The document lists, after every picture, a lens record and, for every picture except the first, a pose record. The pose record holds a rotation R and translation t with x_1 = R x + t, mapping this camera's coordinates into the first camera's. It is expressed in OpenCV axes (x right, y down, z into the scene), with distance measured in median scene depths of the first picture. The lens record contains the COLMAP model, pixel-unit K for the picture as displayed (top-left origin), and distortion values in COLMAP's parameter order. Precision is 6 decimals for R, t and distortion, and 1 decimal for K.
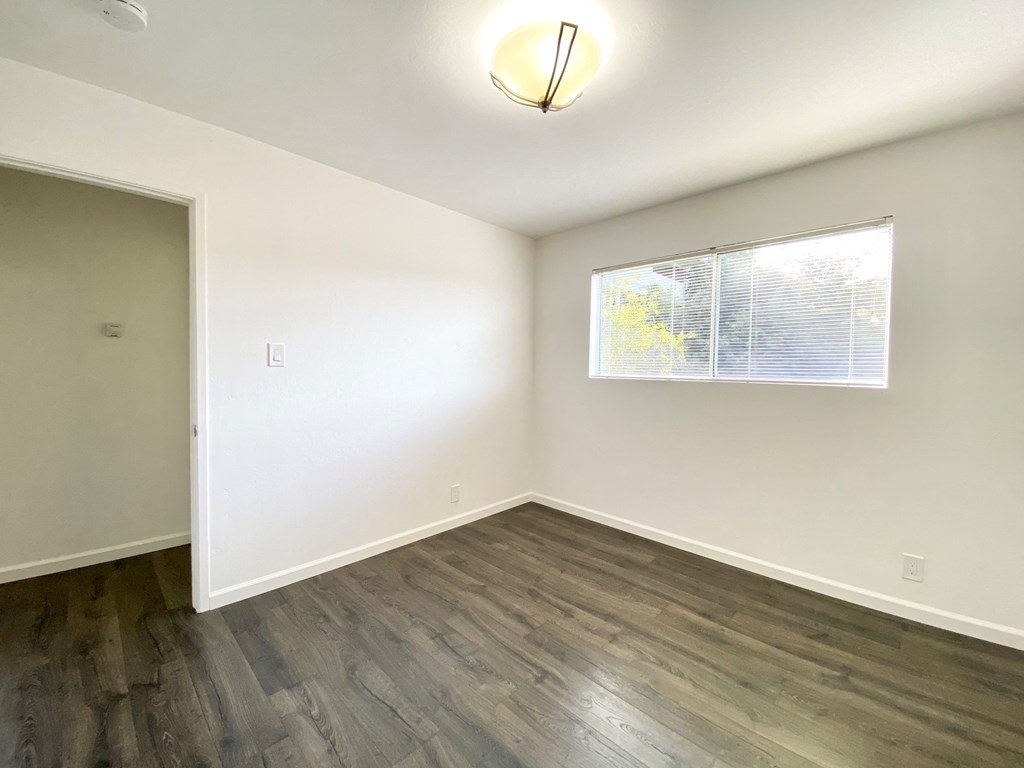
lens RADIAL K [[415.8, 0, 505.9], [0, 415.8, 381.8], [0, 0, 1]] dist [0.017720, -0.018419]
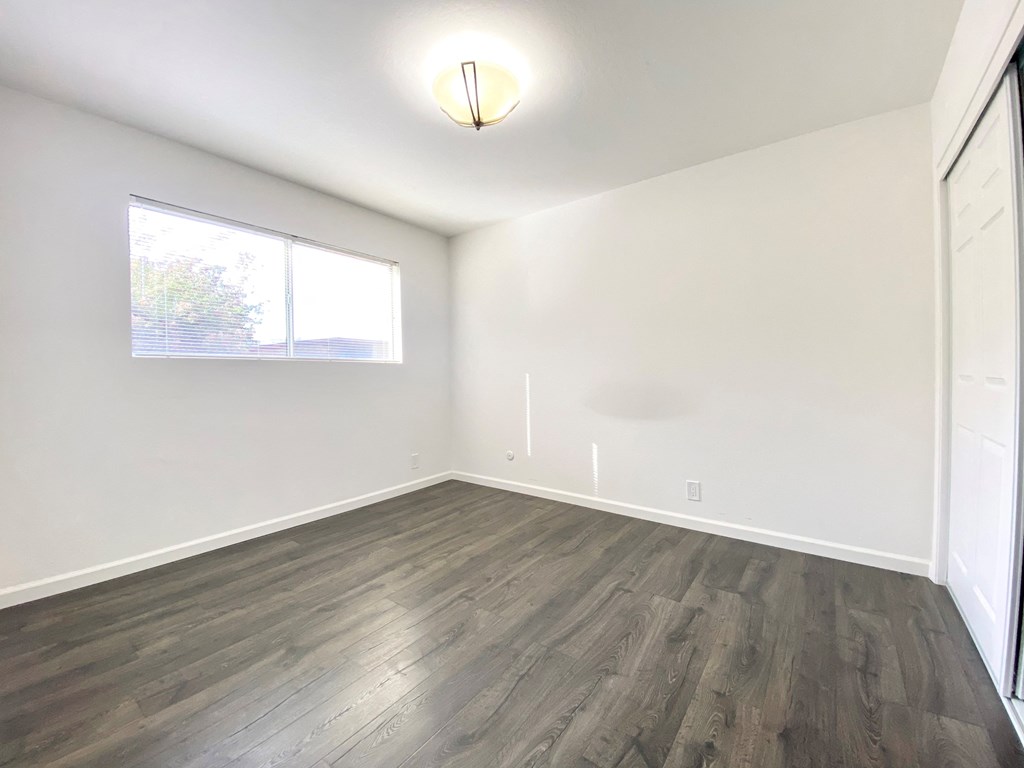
lens RADIAL K [[415.8, 0, 505.9], [0, 415.8, 381.8], [0, 0, 1]] dist [0.017720, -0.018419]
pose [[-0.124648, -0.034194, 0.991612, -0.848164], [0.044259, 0.998220, 0.039985, 0.044932], [-0.991213, 0.048872, -0.122913, 0.792820]]
